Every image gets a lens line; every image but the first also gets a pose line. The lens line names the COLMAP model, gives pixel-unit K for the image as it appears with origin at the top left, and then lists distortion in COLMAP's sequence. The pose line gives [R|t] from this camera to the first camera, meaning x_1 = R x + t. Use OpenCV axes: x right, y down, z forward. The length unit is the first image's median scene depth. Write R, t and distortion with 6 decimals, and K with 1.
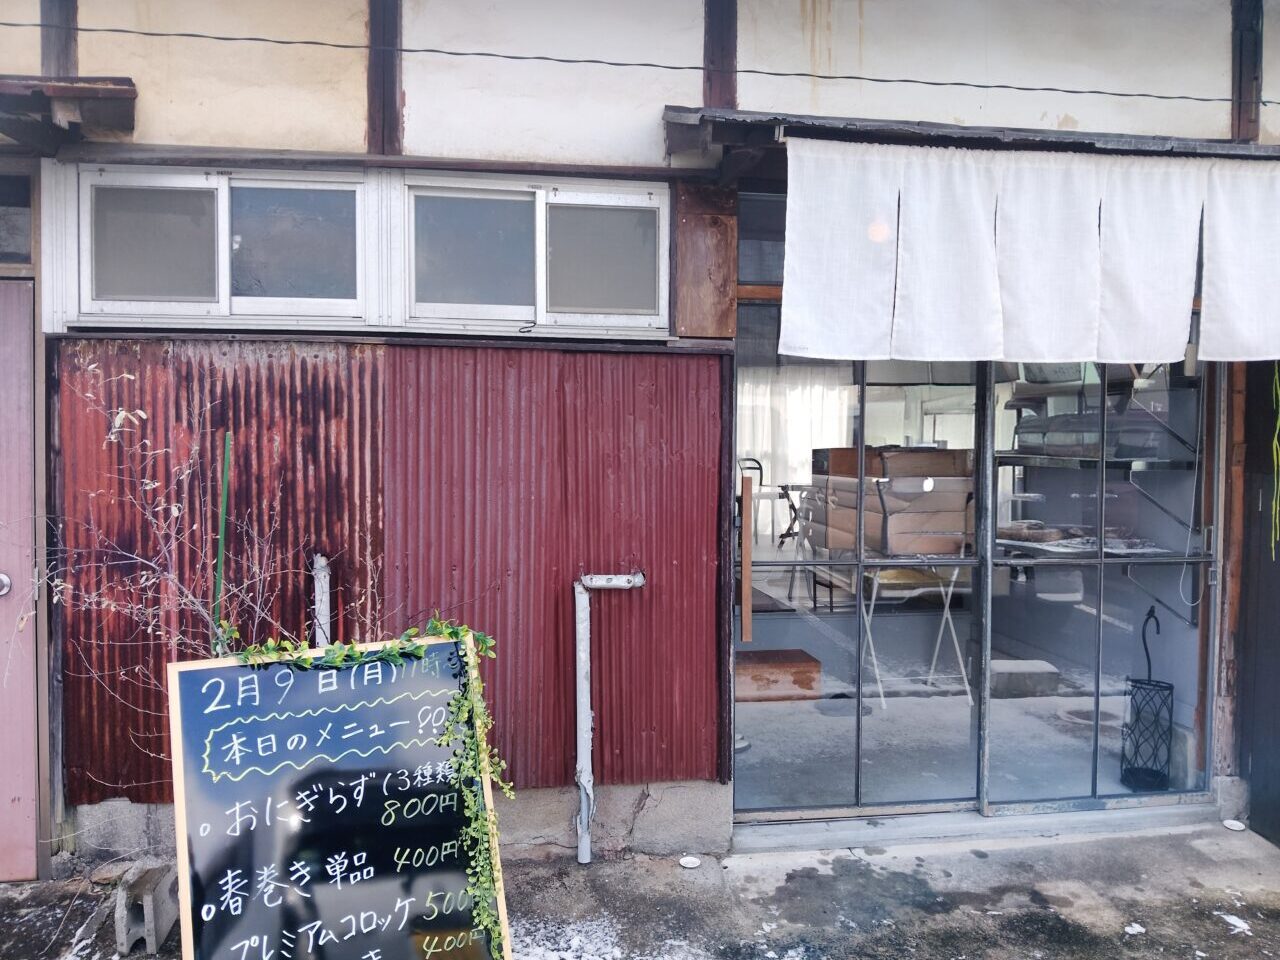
lens RADIAL K [[955.0, 0, 640.0], [0, 955.0, 480.0], [0, 0, 1]] dist [0.006108, -0.069710]
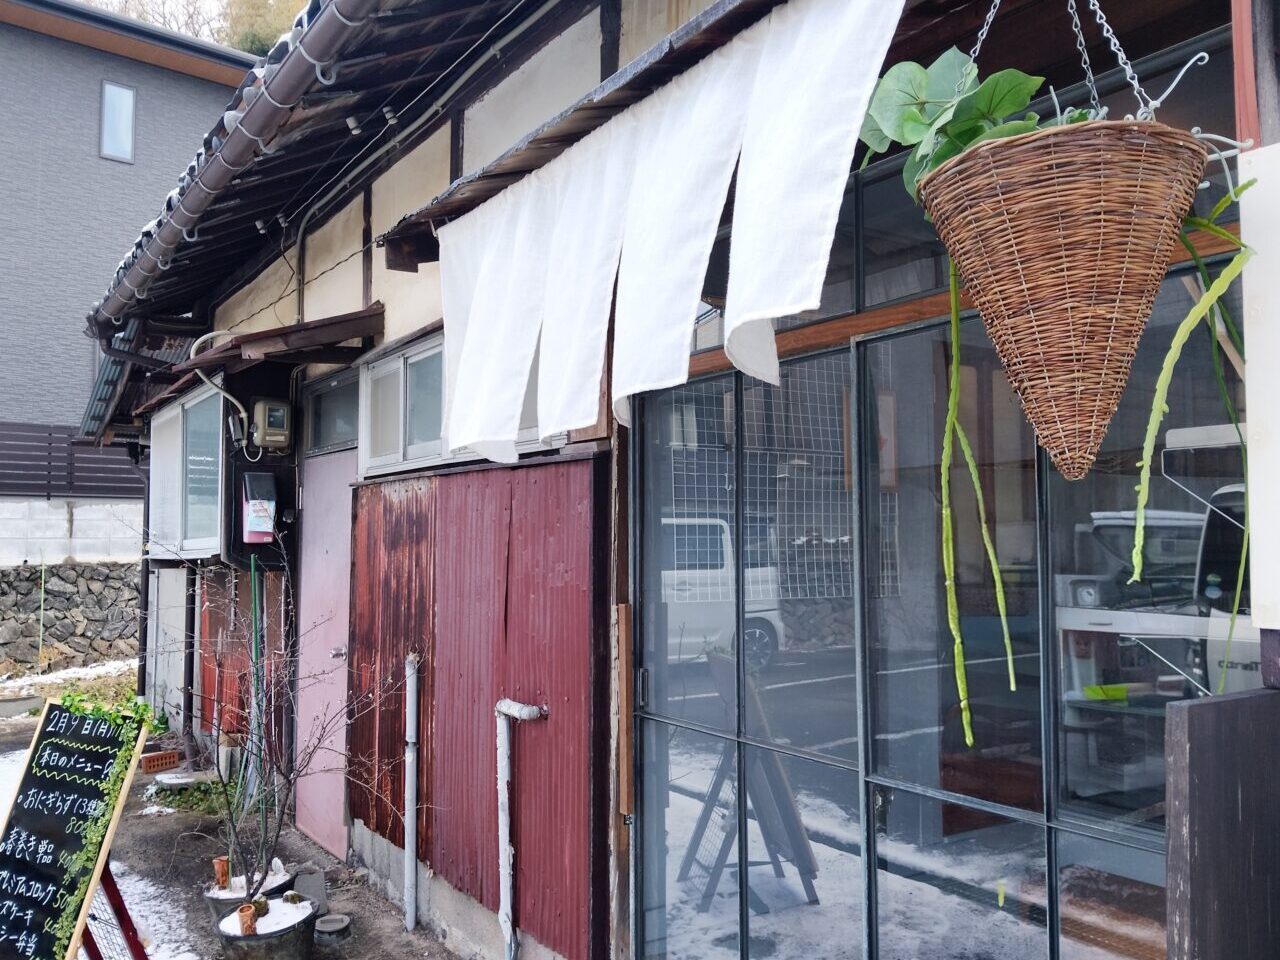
lens RADIAL K [[994.9, 0, 640.0], [0, 994.9, 480.0], [0, 0, 1]] dist [-0.014883, -0.012950]
pose [[0.451651, -0.064593, -0.889853, 0.949572], [-0.021244, 0.996315, -0.083103, -0.041355], [0.891941, 0.056438, 0.448615, 0.685707]]
